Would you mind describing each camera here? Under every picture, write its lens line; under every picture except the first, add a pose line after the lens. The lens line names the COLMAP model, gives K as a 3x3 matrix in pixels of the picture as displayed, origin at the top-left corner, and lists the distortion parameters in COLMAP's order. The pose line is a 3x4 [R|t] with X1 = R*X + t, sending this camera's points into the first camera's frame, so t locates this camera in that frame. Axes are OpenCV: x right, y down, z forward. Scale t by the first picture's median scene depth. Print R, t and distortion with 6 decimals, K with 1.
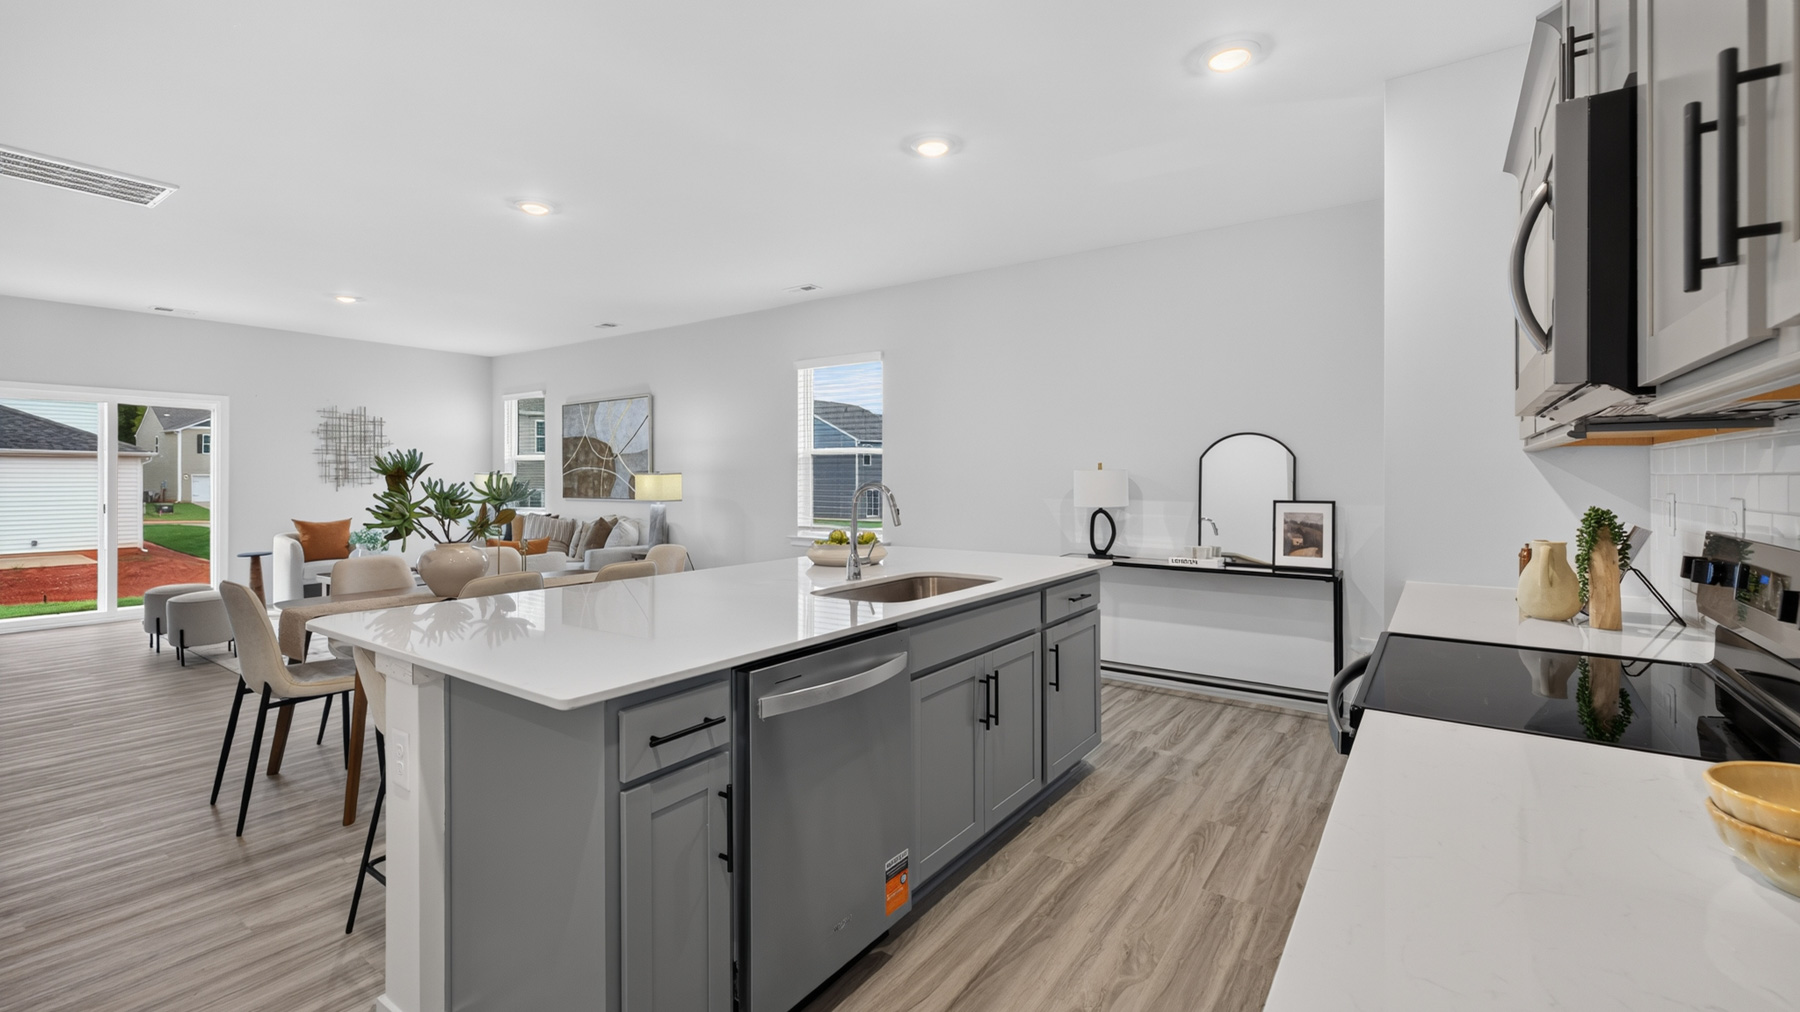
lens RADIAL K [[755.9, 0, 899.3], [0, 755.9, 472.7], [0, 0, 1]] dist [0.001885, 0.000036]
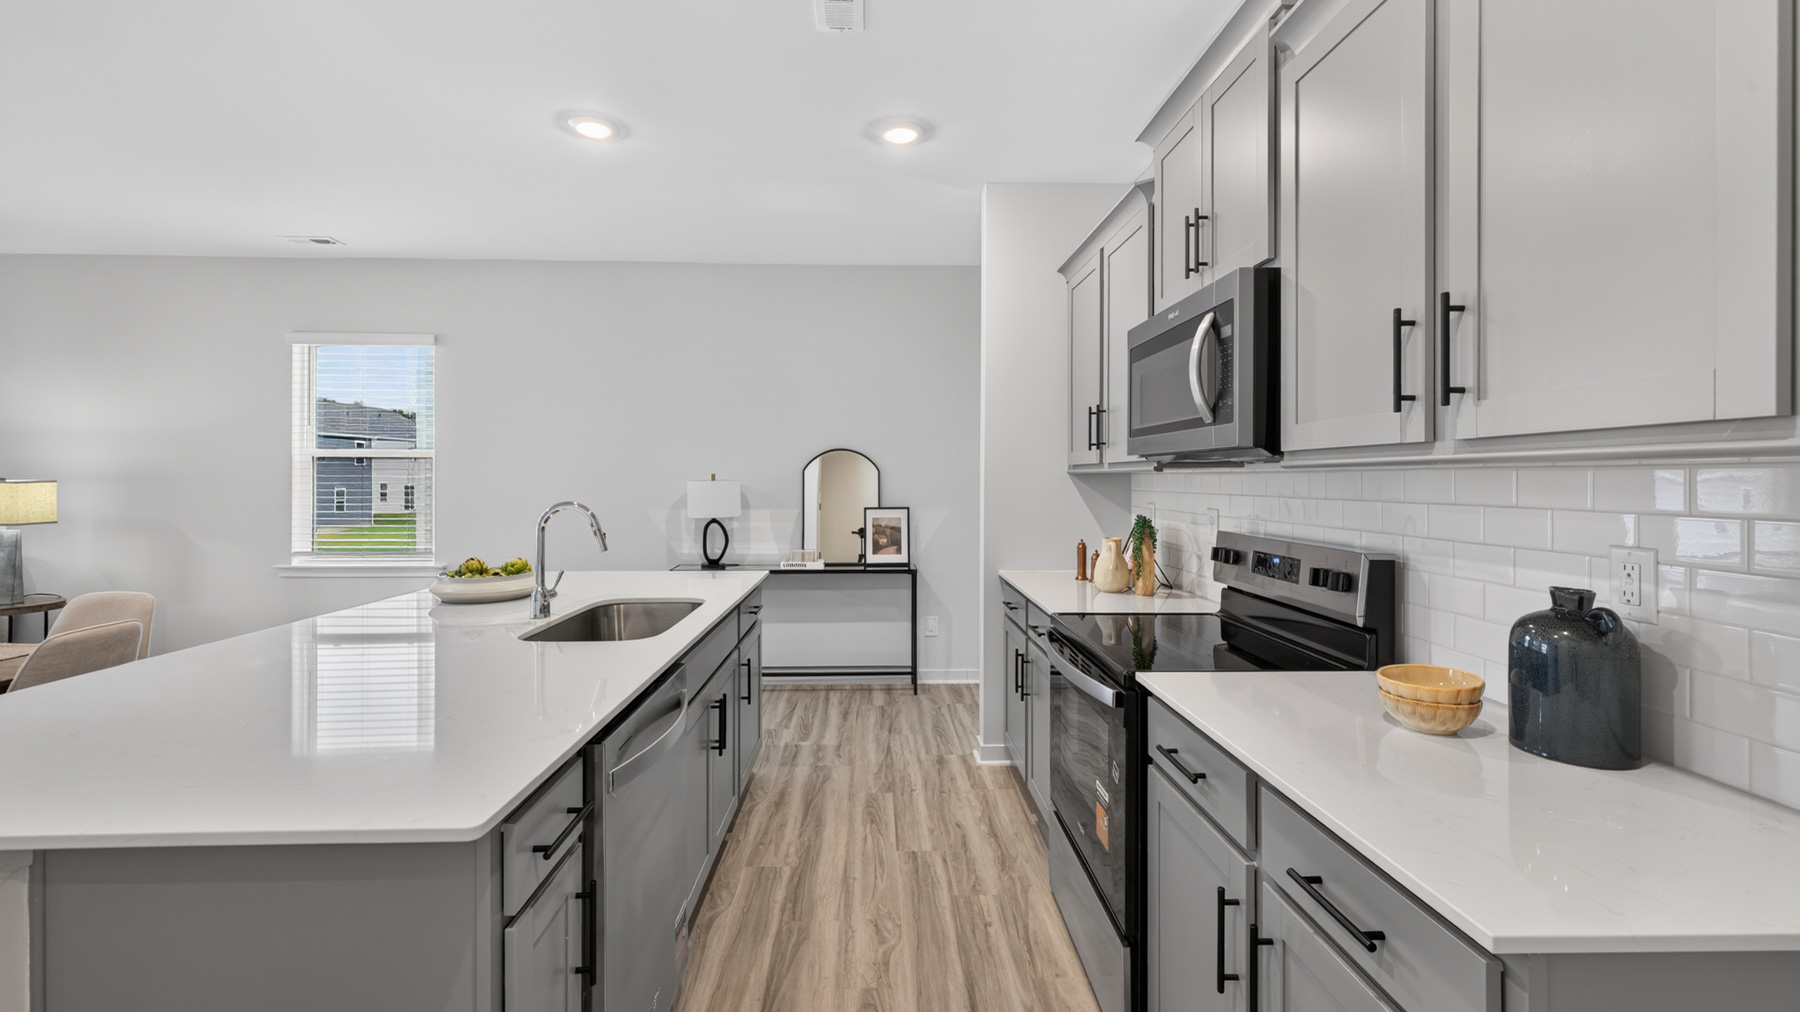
lens RADIAL K [[755.9, 0, 899.3], [0, 755.9, 472.7], [0, 0, 1]] dist [0.001885, 0.000036]
pose [[0.793155, 0.004356, 0.609004, -0.172017], [-0.004517, 0.999989, -0.001269, -0.015678], [-0.609003, -0.001745, 0.793166, 0.045895]]
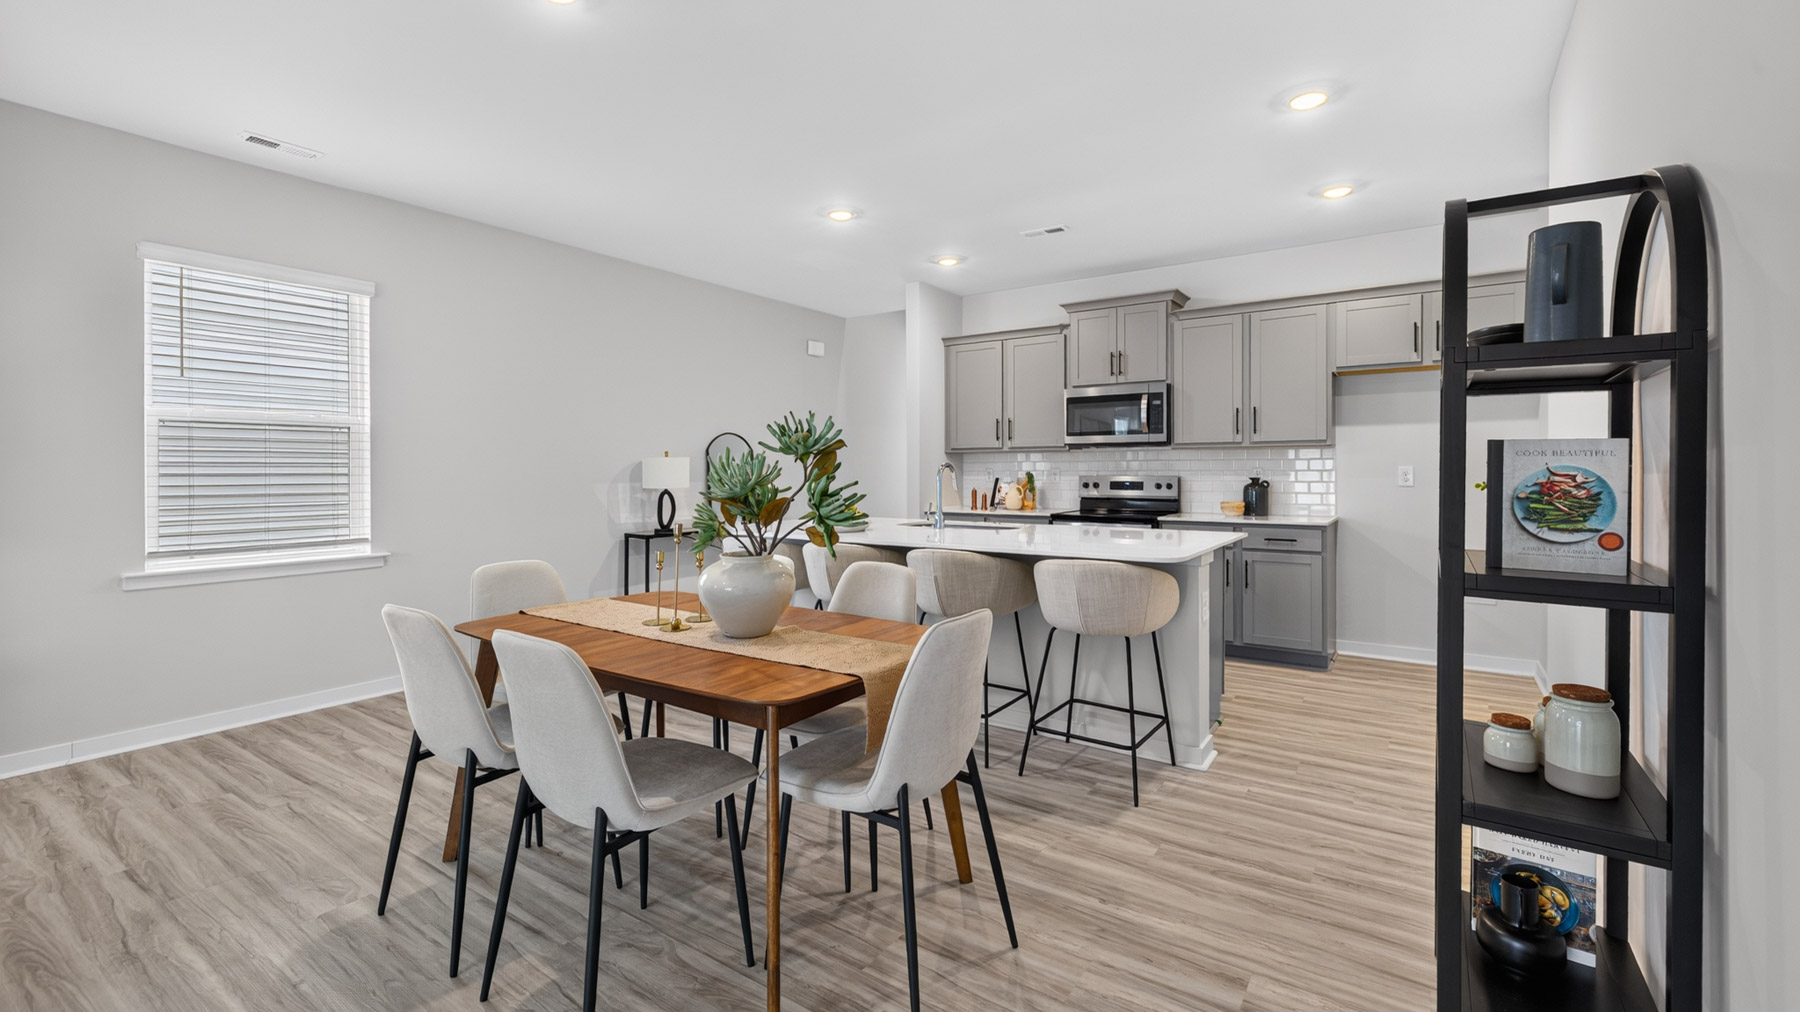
lens RADIAL K [[755.9, 0, 899.3], [0, 755.9, 472.7], [0, 0, 1]] dist [0.001885, 0.000036]
pose [[-0.008607, -0.007337, 0.999936, -1.015207], [-0.001927, 0.999971, 0.007321, 0.013197], [-0.999961, -0.001864, -0.008621, 0.715729]]
